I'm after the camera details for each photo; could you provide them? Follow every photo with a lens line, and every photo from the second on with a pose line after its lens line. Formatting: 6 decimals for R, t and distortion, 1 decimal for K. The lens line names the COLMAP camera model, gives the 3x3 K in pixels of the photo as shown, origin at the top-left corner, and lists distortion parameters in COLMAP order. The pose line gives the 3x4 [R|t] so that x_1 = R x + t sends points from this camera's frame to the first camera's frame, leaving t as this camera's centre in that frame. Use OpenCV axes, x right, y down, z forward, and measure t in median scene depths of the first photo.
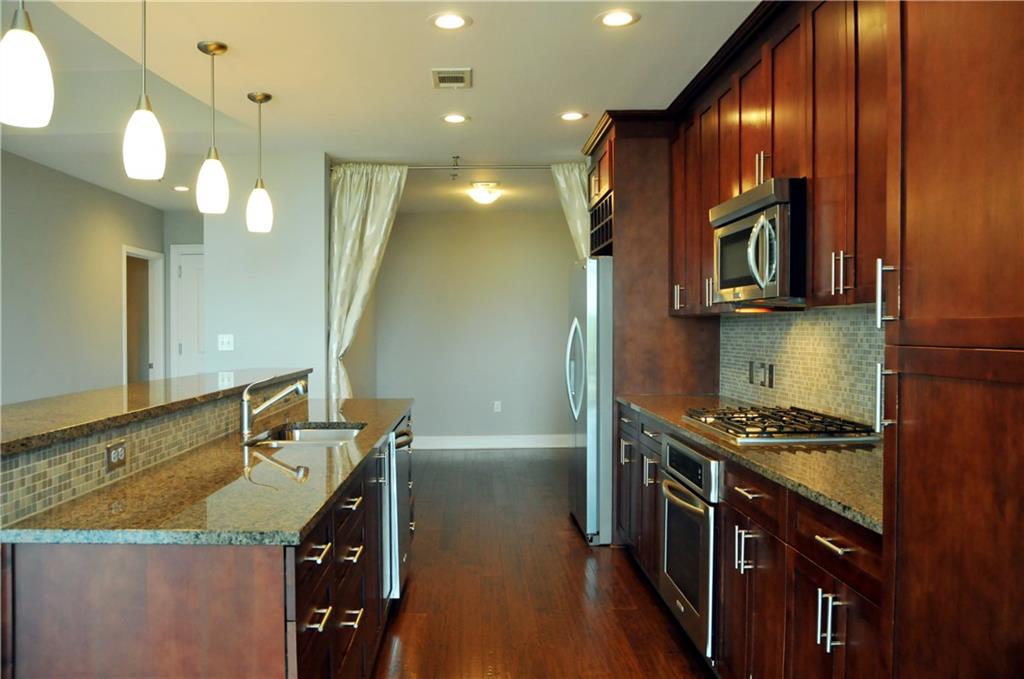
lens RADIAL K [[793.5, 0, 470.2], [0, 793.5, 351.8], [0, 0, 1]] dist [-0.105766, 0.083745]
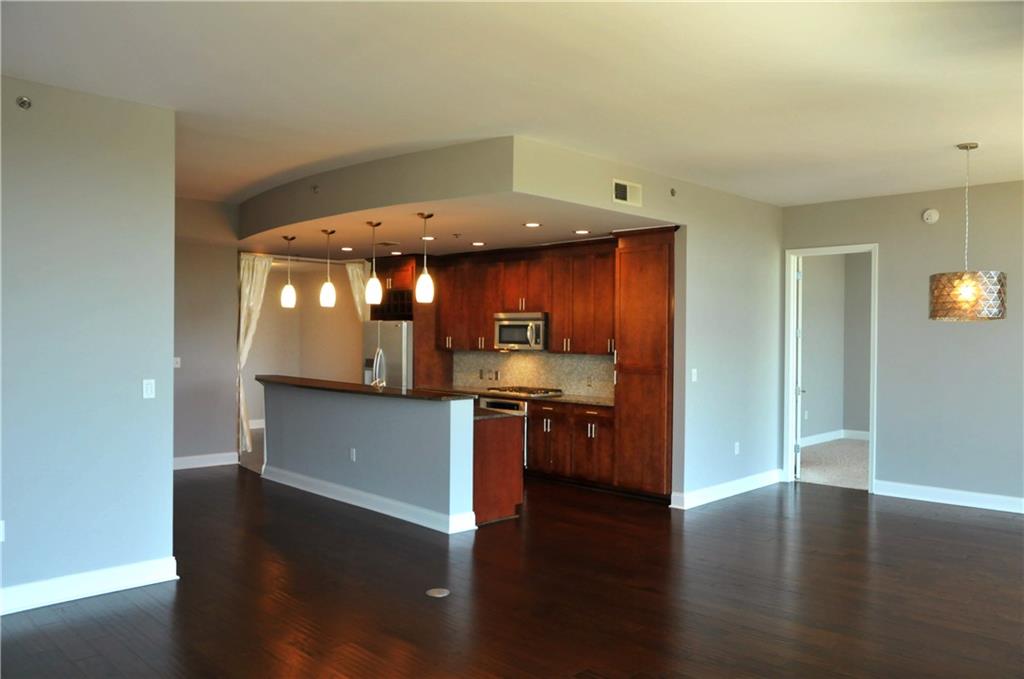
lens RADIAL K [[793.5, 0, 515.2], [0, 793.5, 340.3], [0, 0, 1]] dist [-0.105766, 0.083745]
pose [[0.704800, 0.007816, 0.709363, -1.382901], [0.004624, 0.999867, -0.015611, -0.042239], [-0.709391, 0.014283, 0.704670, -0.846856]]
